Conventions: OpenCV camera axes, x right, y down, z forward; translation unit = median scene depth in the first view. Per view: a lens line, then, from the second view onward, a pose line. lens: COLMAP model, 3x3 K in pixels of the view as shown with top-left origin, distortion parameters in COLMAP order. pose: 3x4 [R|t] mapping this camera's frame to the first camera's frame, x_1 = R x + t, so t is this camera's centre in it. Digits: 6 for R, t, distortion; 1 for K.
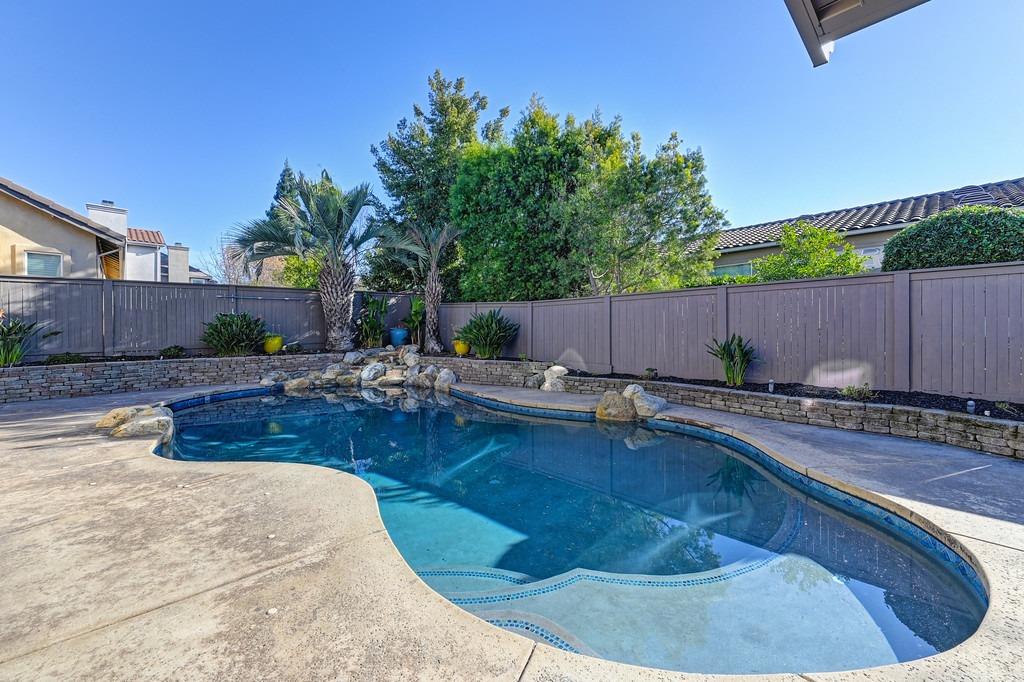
lens RADIAL K [[409.5, 0, 511.4], [0, 409.5, 337.7], [0, 0, 1]] dist [0.003330, -0.000567]
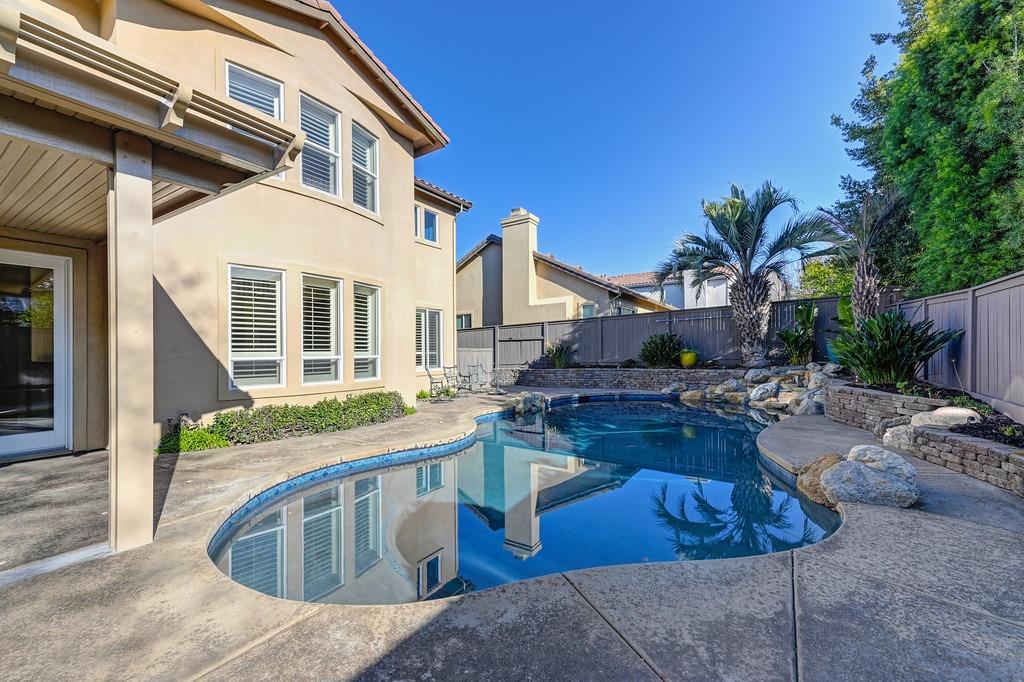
lens RADIAL K [[409.5, 0, 517.3], [0, 409.5, 354.3], [0, 0, 1]] dist [0.003330, -0.000567]
pose [[0.218570, 0.004575, -0.975811, 0.461865], [0.002544, 0.999983, 0.005258, -0.005109], [0.975818, -0.003632, 0.218554, 0.305983]]
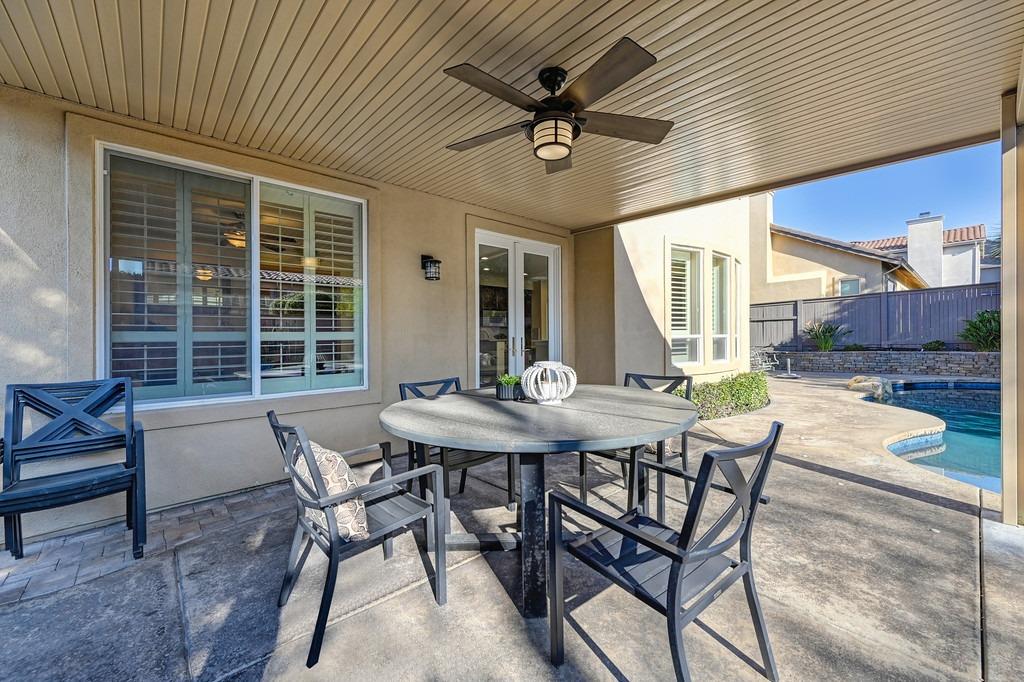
lens RADIAL K [[409.5, 0, 515.5], [0, 409.5, 336.2], [0, 0, 1]] dist [0.003330, -0.000567]
pose [[-0.036356, -0.001512, -0.999338, 0.412275], [0.004359, 0.999989, -0.001671, 0.003280], [0.999329, -0.004417, -0.036349, -0.179775]]
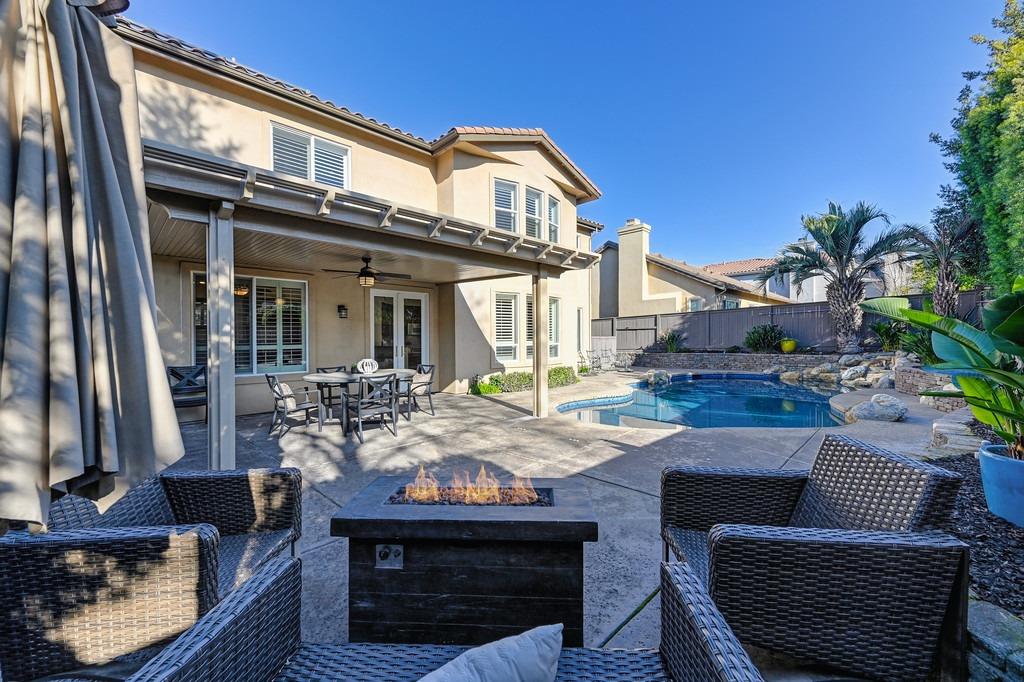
lens RADIAL K [[409.5, 0, 514.6], [0, 409.5, 343.3], [0, 0, 1]] dist [0.003330, -0.000567]
pose [[0.010598, 0.016366, -0.999810, 0.848805], [0.001148, 0.999865, 0.016380, -0.018555], [0.999943, -0.001322, 0.010577, 0.068171]]
